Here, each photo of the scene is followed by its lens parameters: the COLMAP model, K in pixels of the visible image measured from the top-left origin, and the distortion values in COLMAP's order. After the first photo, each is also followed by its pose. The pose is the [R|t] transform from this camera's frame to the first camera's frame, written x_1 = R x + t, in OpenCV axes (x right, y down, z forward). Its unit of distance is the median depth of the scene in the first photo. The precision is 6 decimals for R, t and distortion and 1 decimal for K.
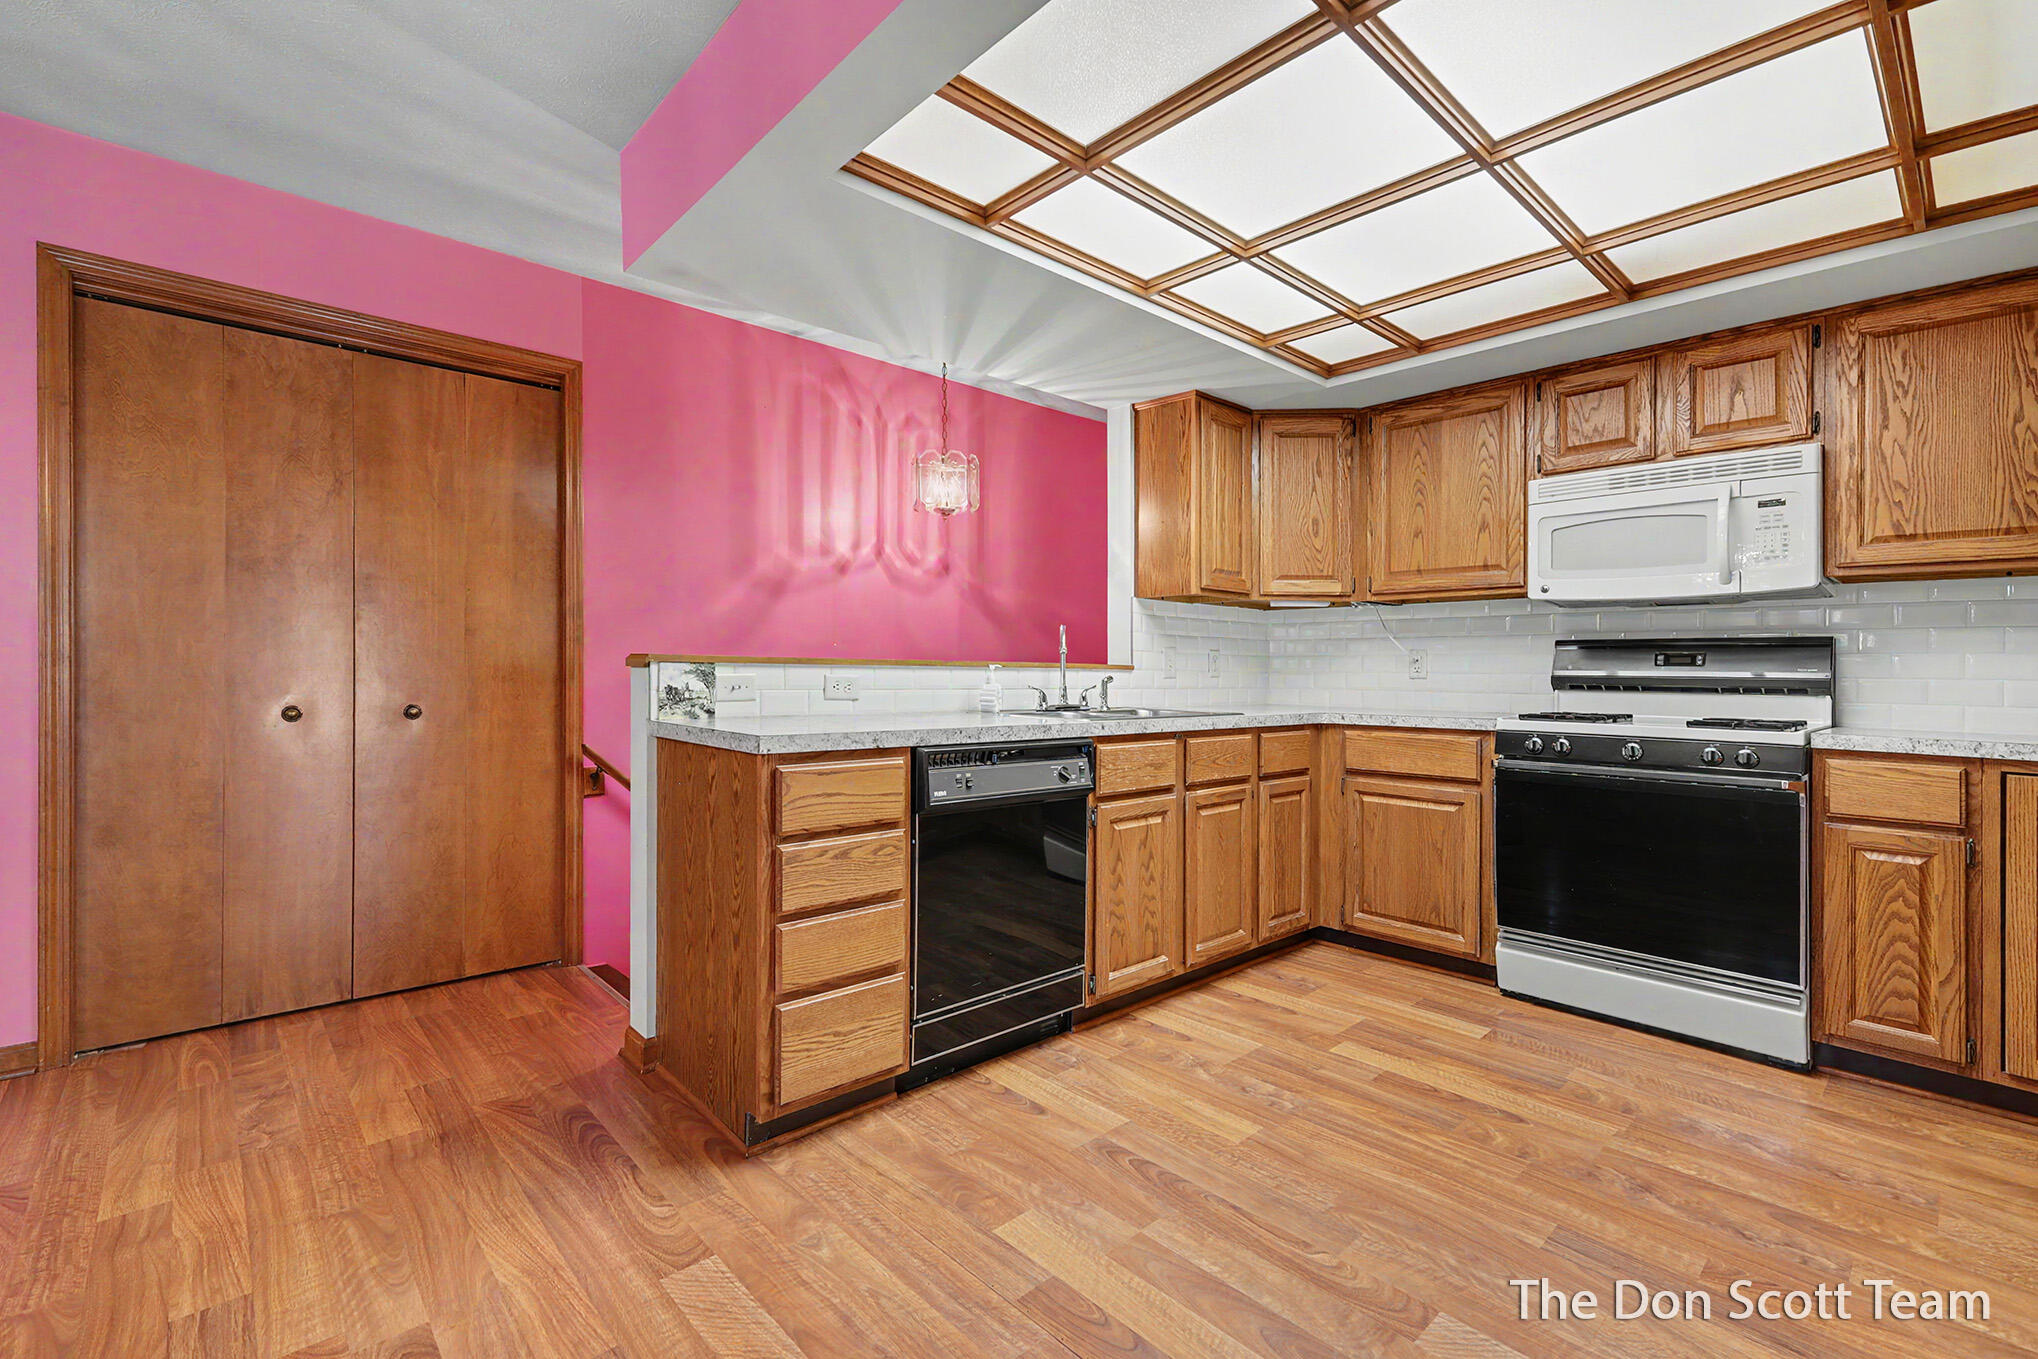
lens RADIAL K [[897.9, 0, 1028.5], [0, 897.9, 668.4], [0, 0, 1]] dist [0.000839, -0.000405]
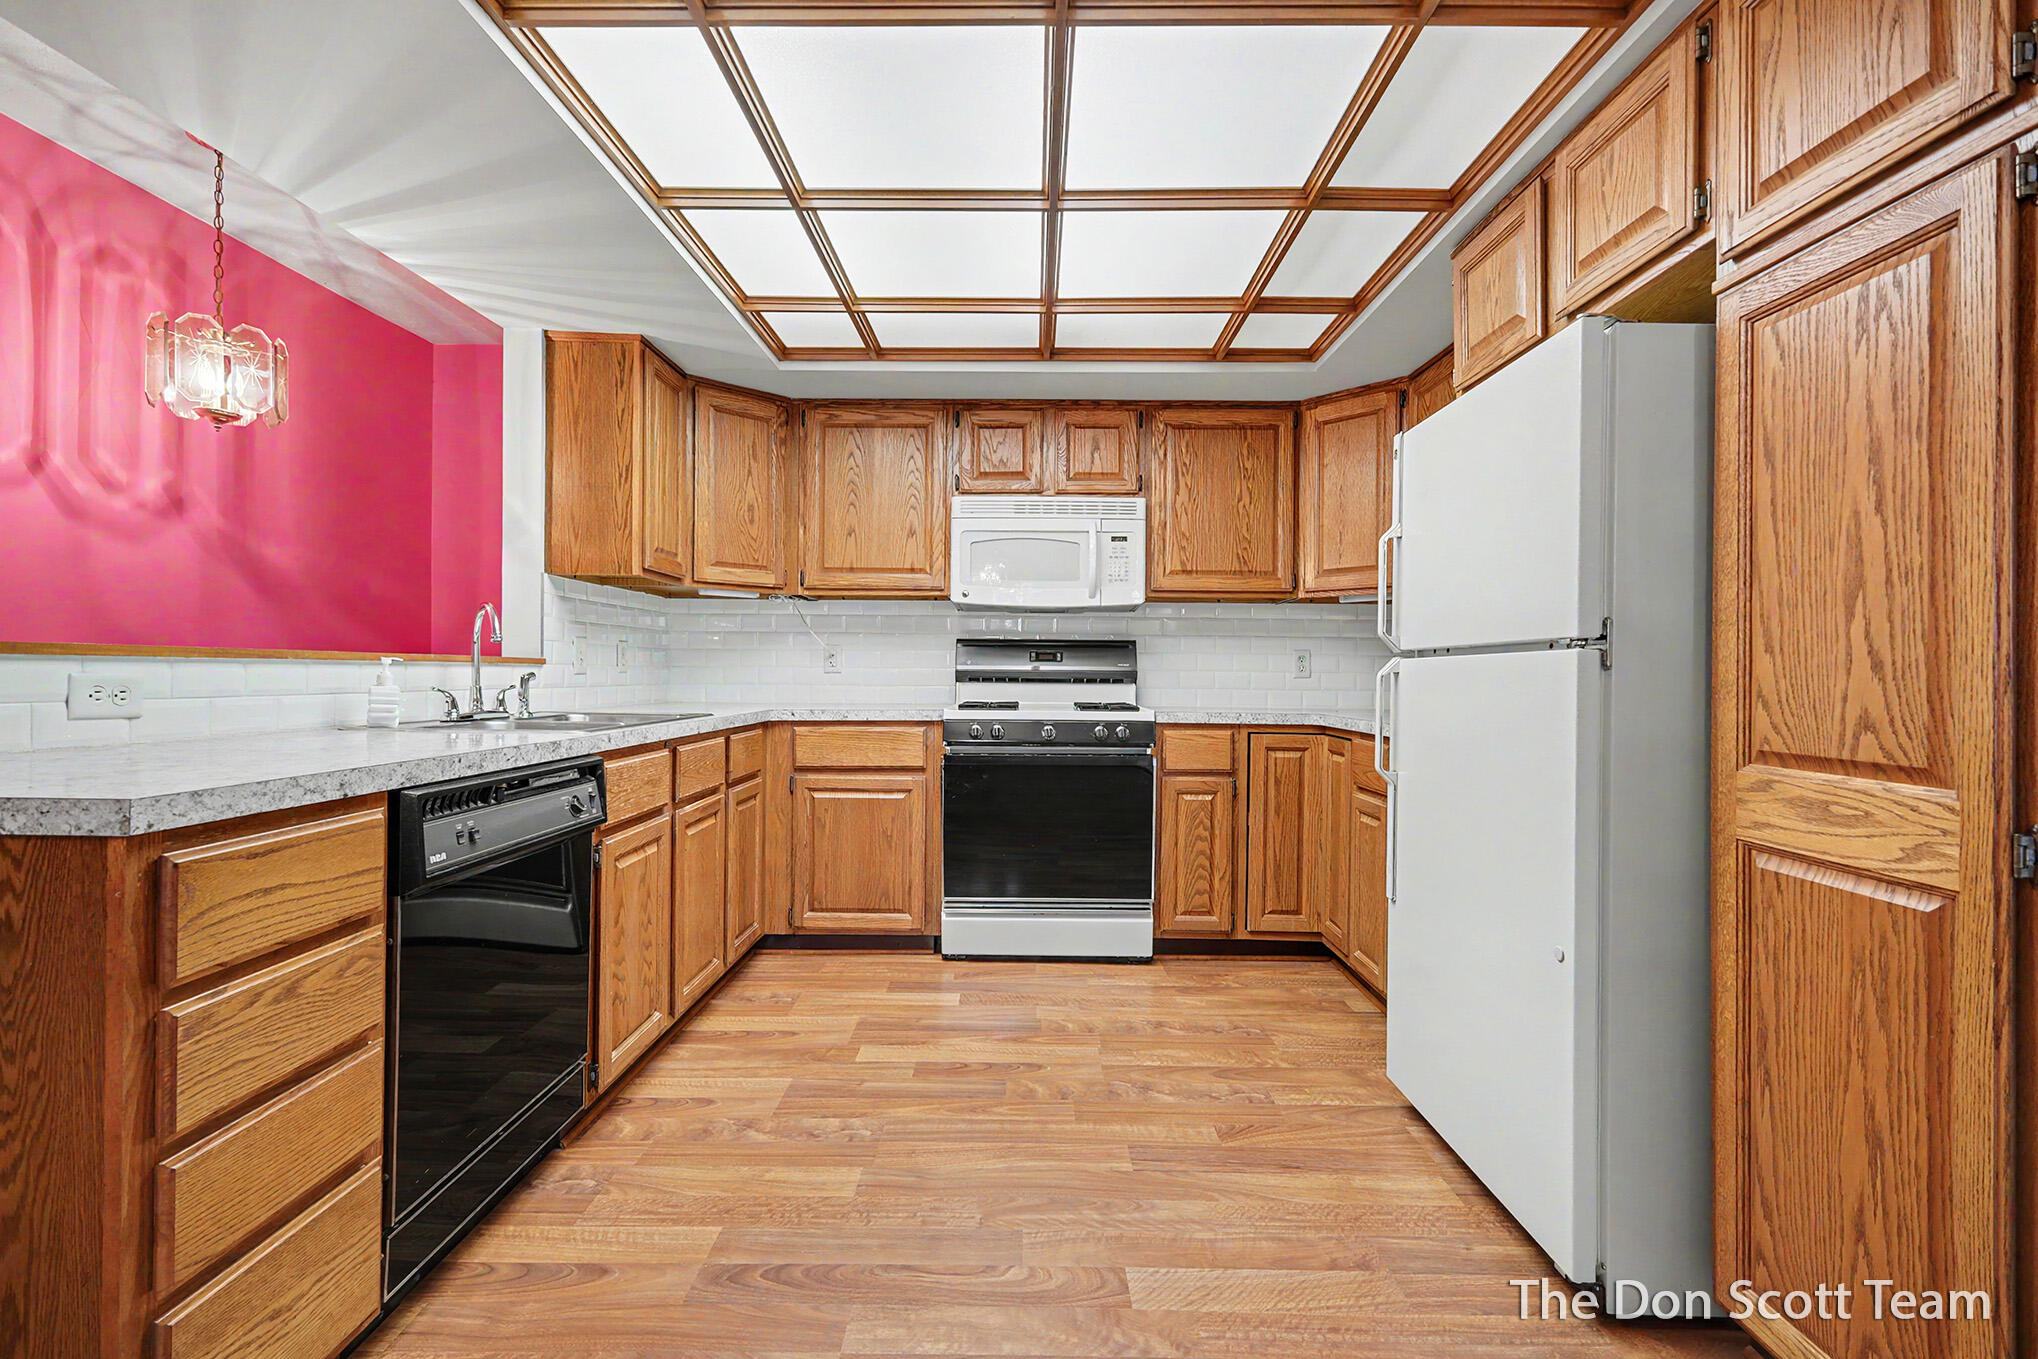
lens RADIAL K [[888.3, 0, 1020.2], [0, 888.3, 659.7], [0, 0, 1]] dist [0.003177, 0.000898]
pose [[0.686825, 0.003873, 0.726813, -0.228473], [-0.003234, 0.999992, -0.002272, -0.002801], [-0.726816, -0.000790, 0.686832, 0.208981]]
